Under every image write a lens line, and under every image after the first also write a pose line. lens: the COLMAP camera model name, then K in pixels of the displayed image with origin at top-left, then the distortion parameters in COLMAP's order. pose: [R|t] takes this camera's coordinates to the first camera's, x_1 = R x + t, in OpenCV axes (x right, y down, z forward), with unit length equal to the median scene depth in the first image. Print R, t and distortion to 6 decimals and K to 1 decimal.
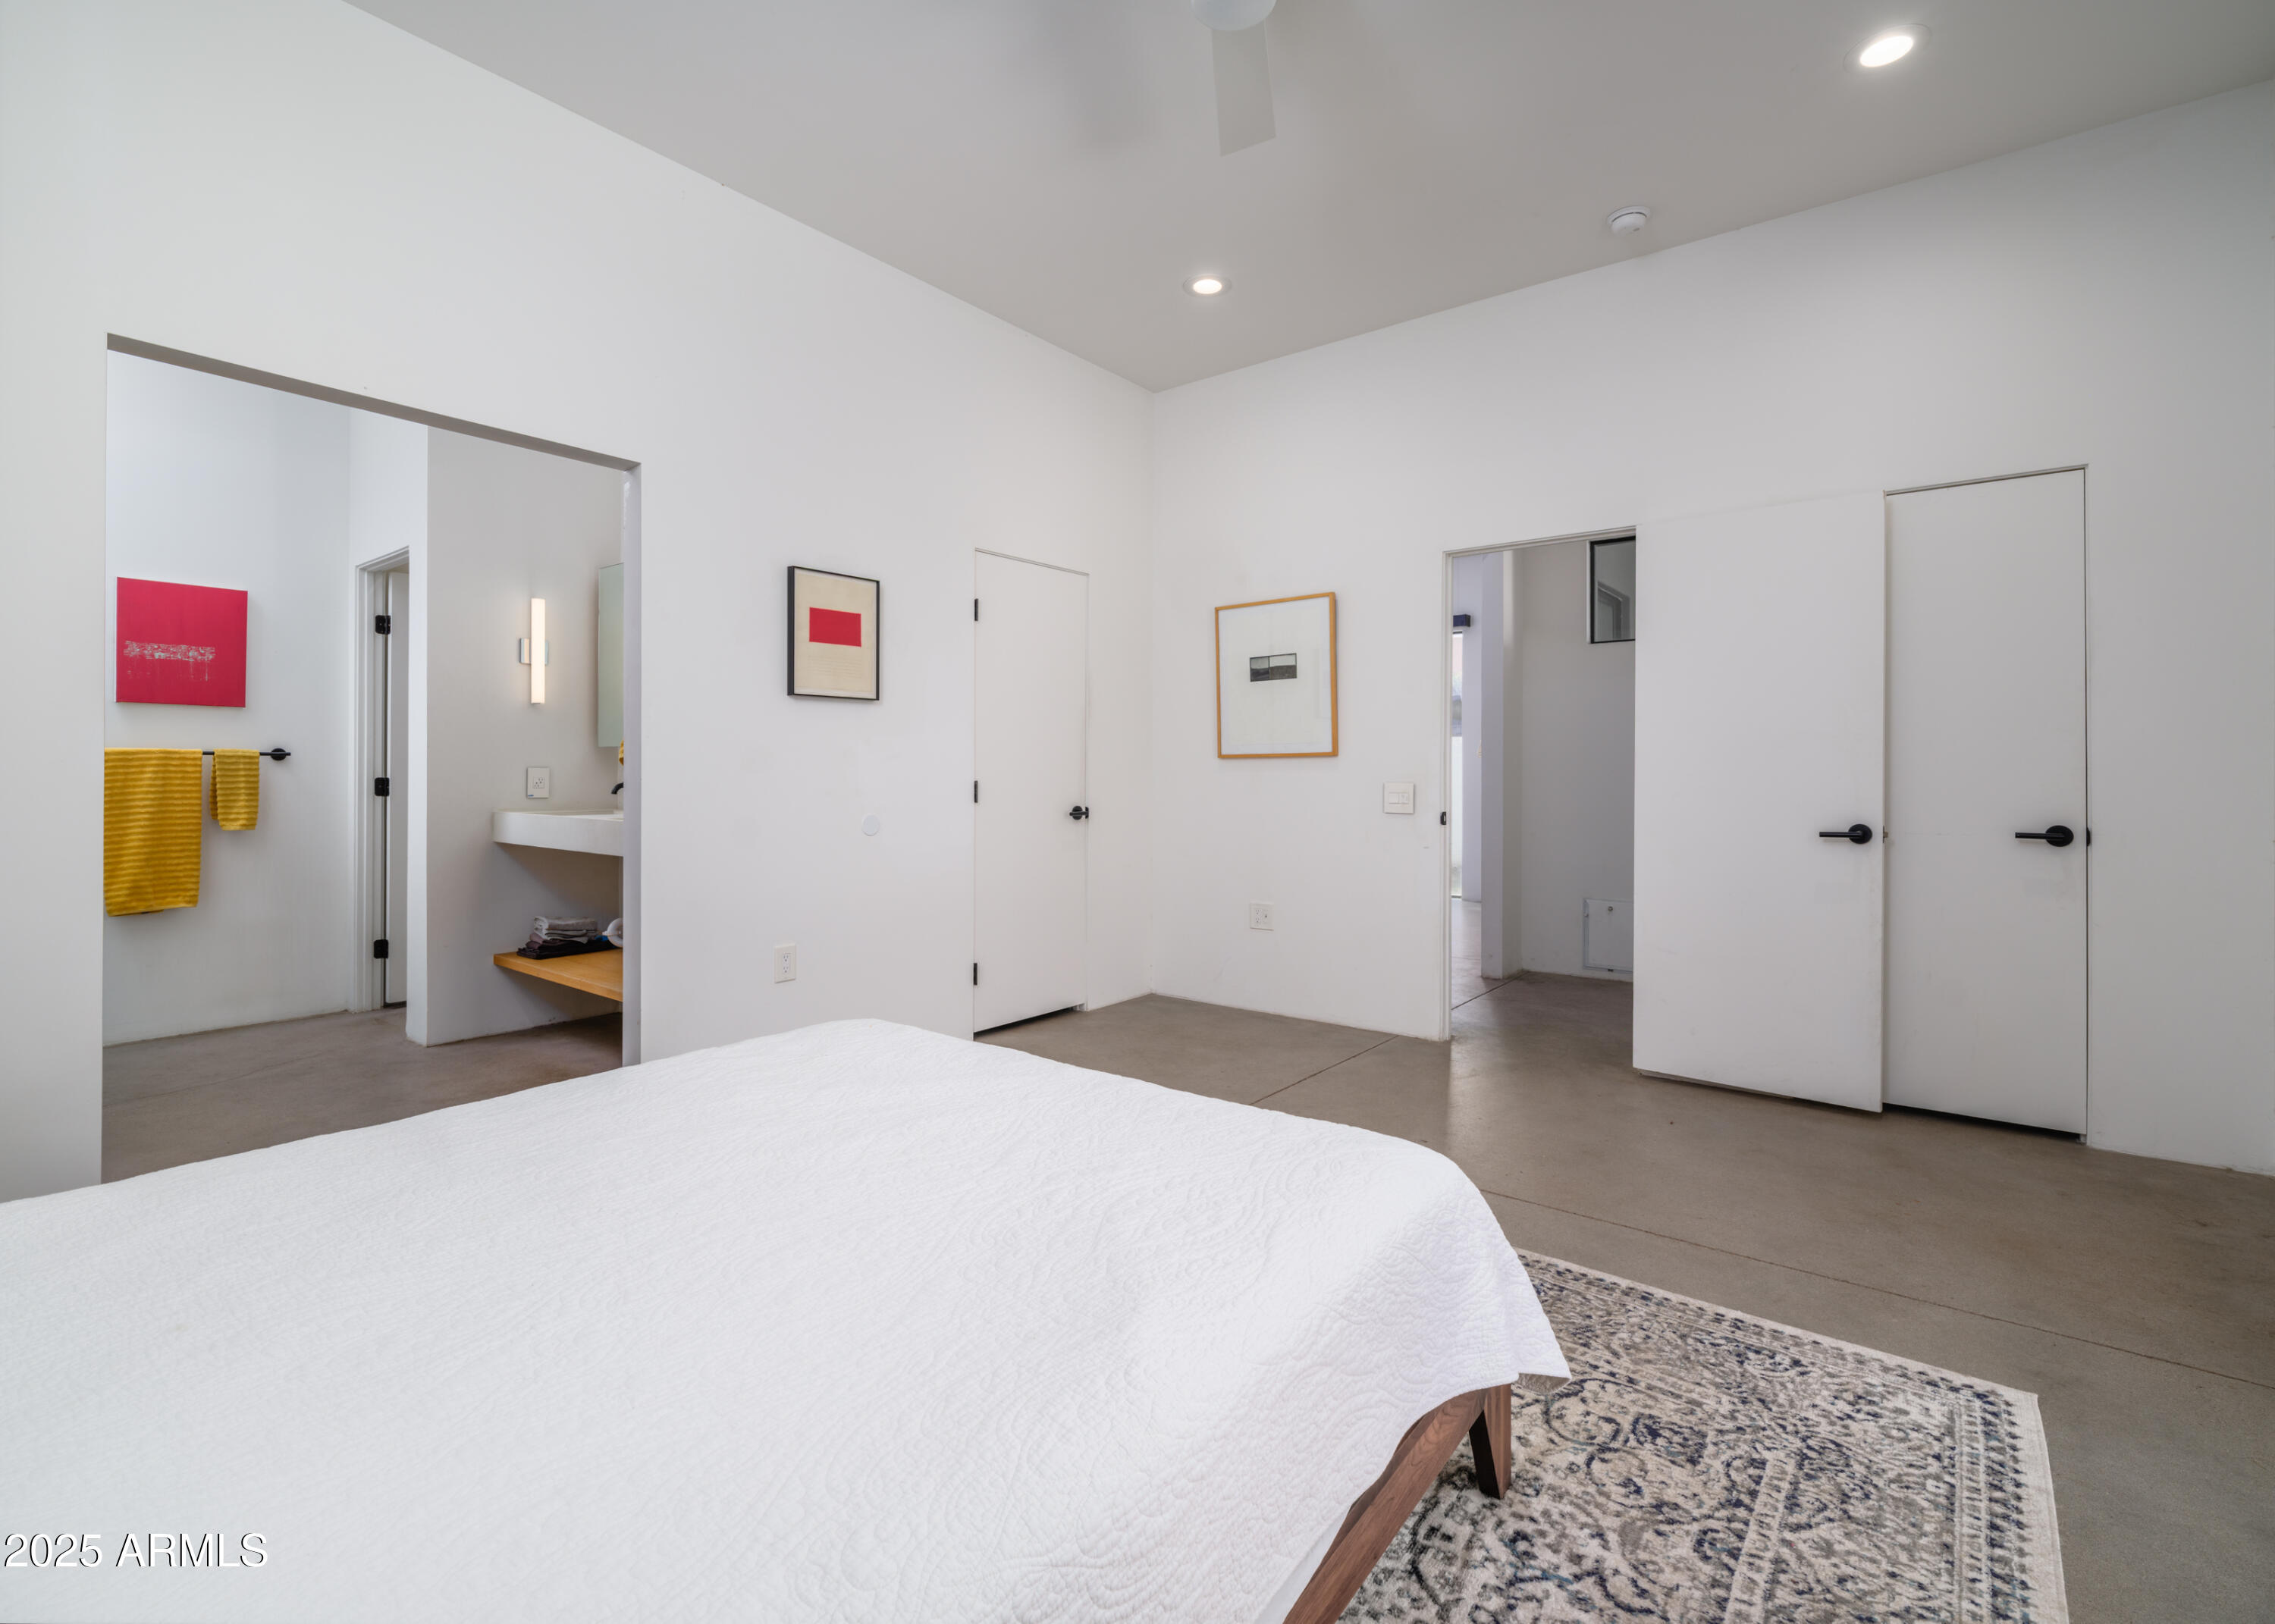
lens RADIAL K [[1020.9, 0, 1144.6], [0, 1020.9, 775.6], [0, 0, 1]] dist [0.001879, 0.000321]
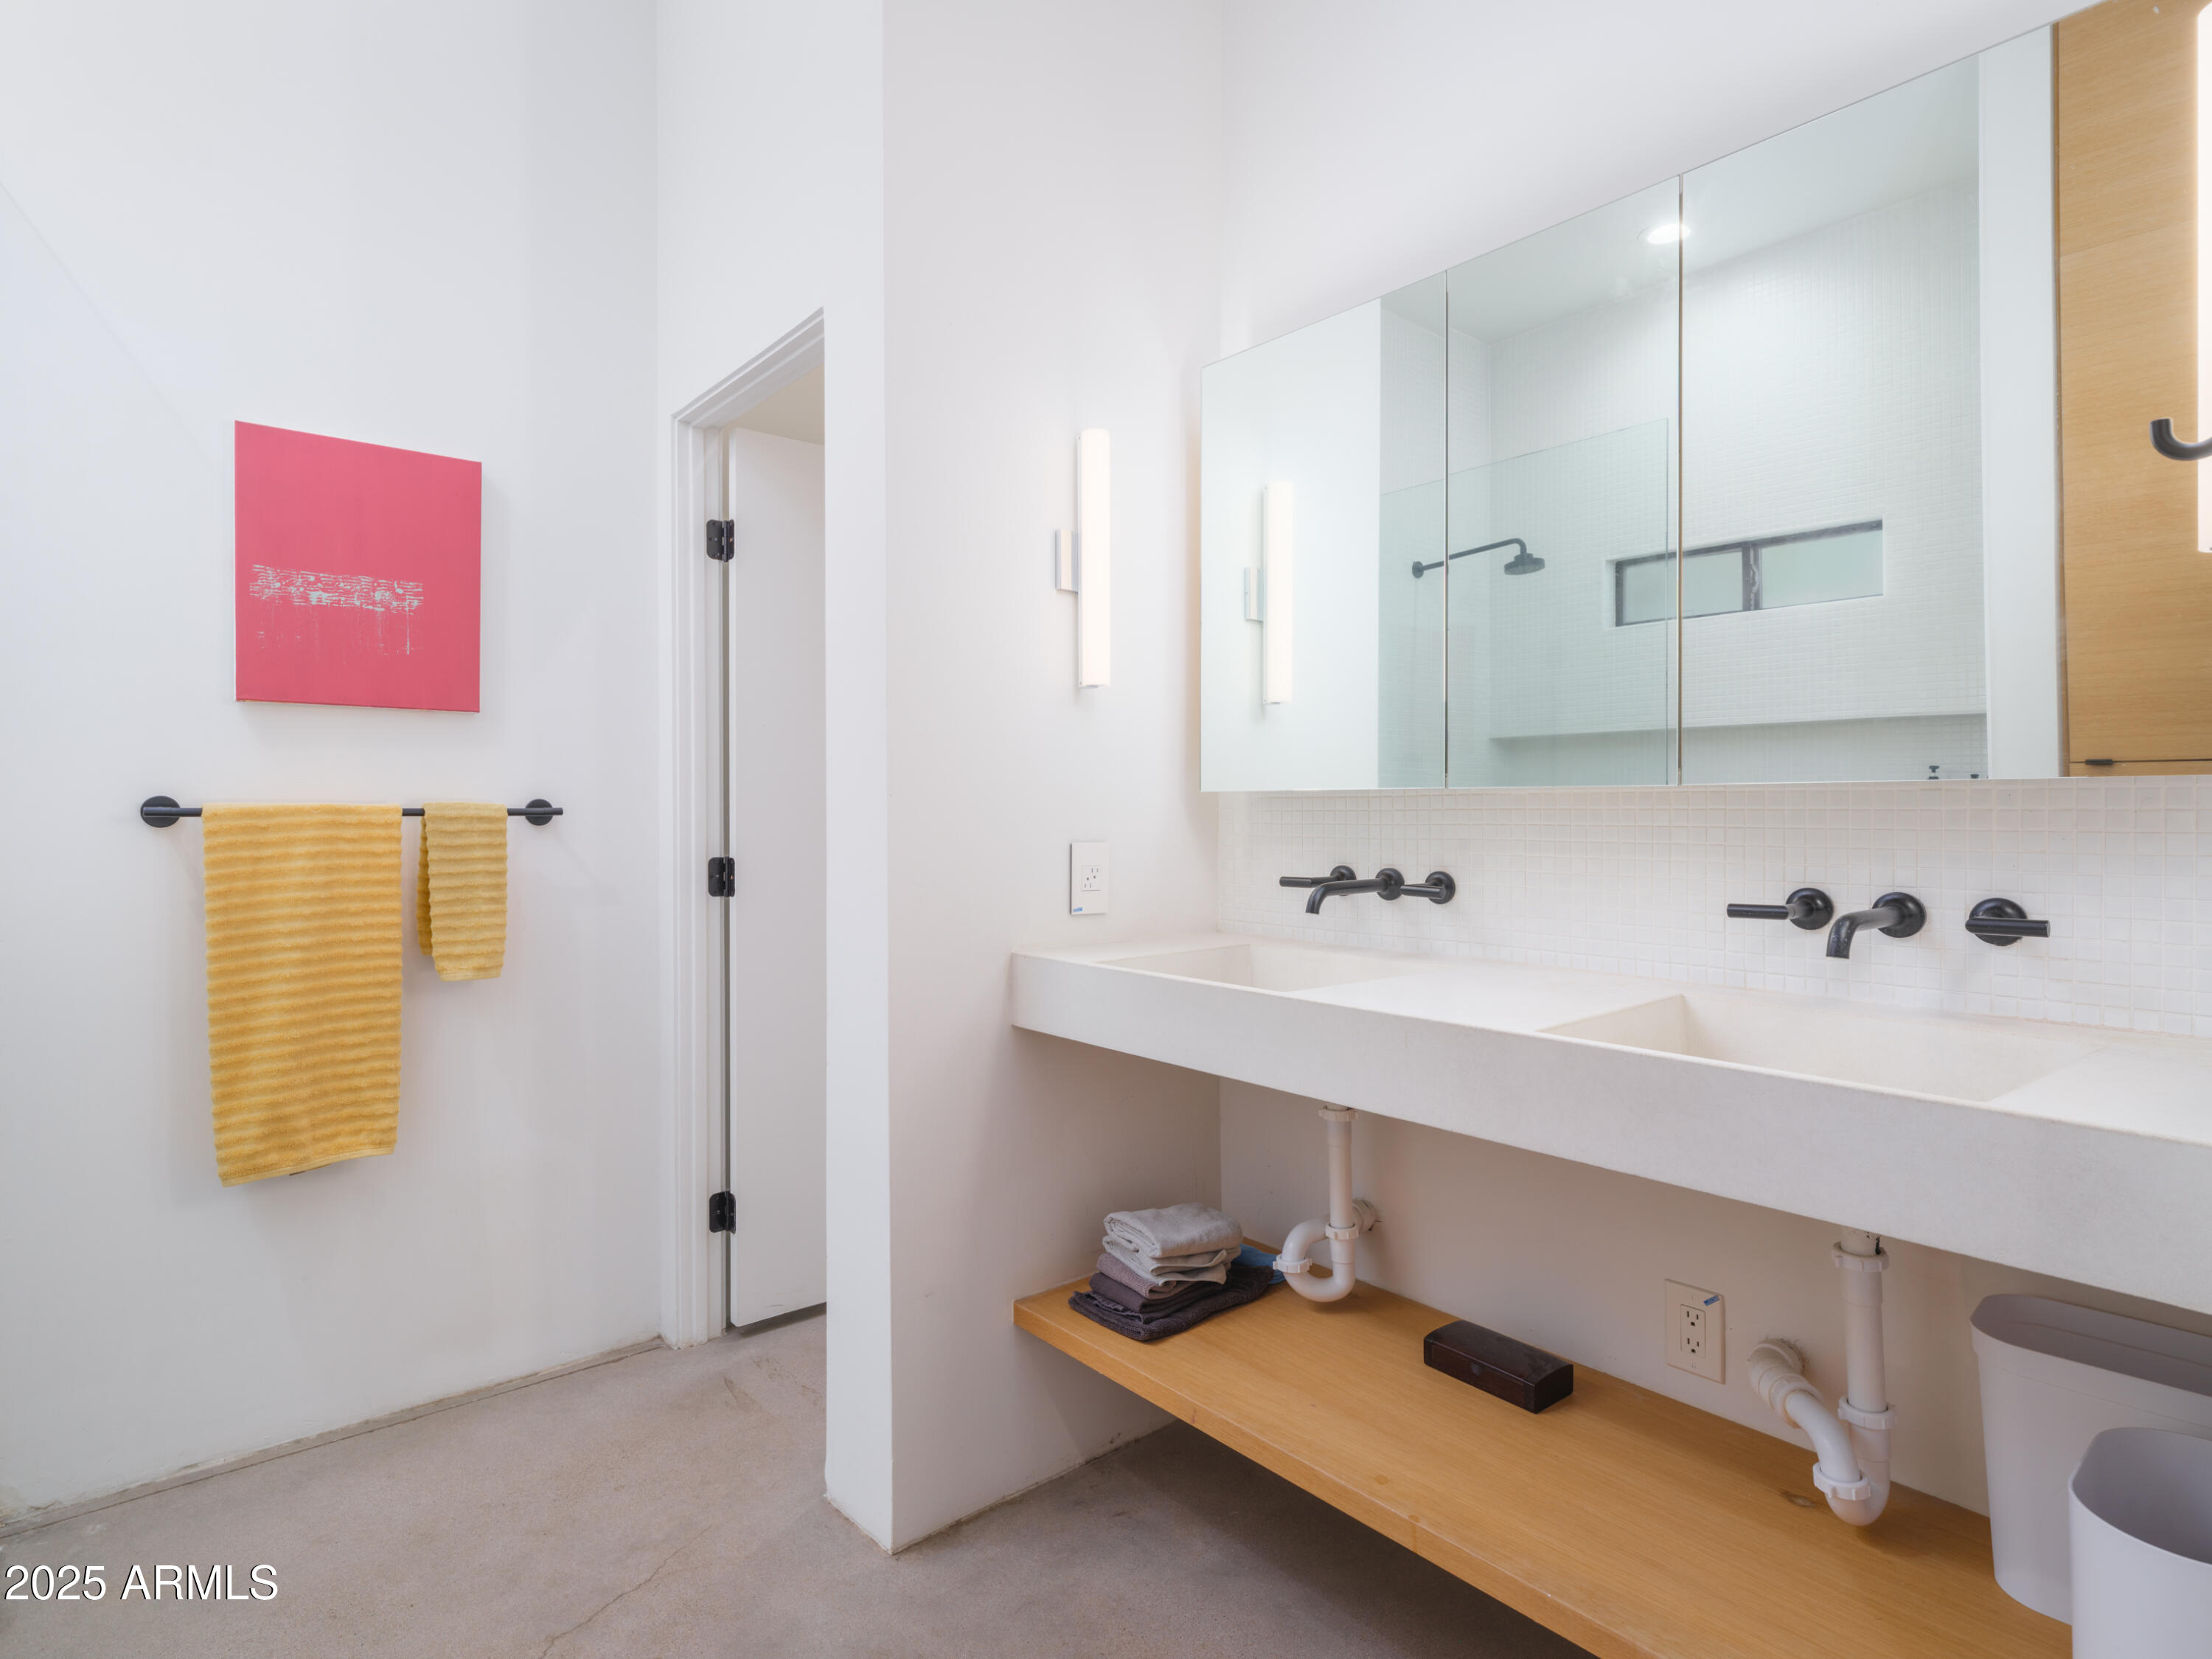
lens RADIAL K [[1181.3, 0, 1106.0], [0, 1181.3, 829.5], [0, 0, 1]] dist [-0.001012, -0.000082]
pose [[0.976608, -0.002881, -0.215007, -0.499283], [0.005065, 0.999941, 0.009608, -0.017561], [0.214967, -0.010472, 0.976565, 0.551210]]
